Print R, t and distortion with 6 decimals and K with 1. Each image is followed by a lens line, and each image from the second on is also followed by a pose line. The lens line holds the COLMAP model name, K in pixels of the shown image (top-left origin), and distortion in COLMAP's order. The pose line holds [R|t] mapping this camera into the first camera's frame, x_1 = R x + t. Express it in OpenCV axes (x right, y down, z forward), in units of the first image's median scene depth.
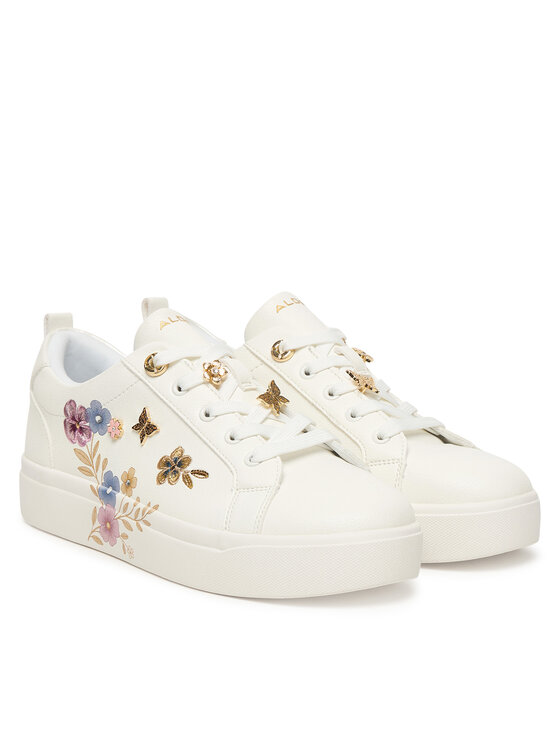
lens RADIAL K [[1948.2, 0, 280.0], [0, 1948.2, 373.0], [0, 0, 1]] dist [-0.046589, -0.196627]
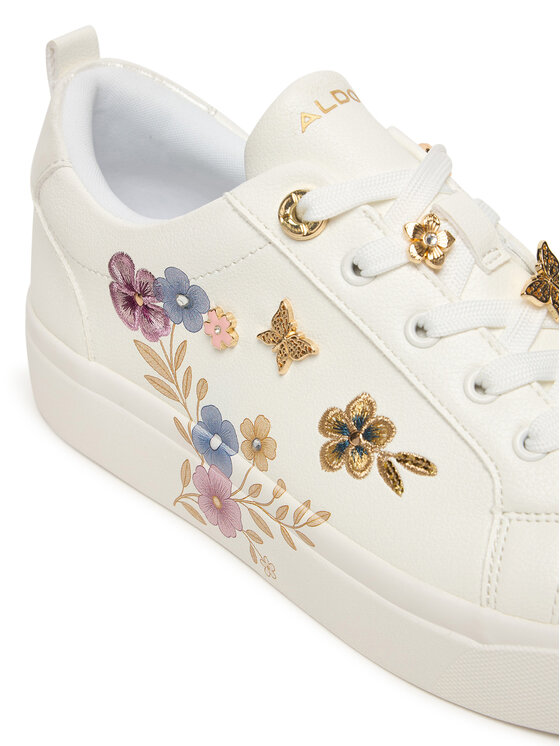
lens RADIAL K [[1787.3, 0, 280.0], [0, 1787.3, 373.0], [0, 0, 1]] dist [-0.099754, -0.382565]
pose [[0.998100, -0.054970, 0.027823, -0.082834], [0.041314, 0.932179, 0.359632, -0.127010], [-0.045705, -0.357799, 0.932679, 0.562937]]
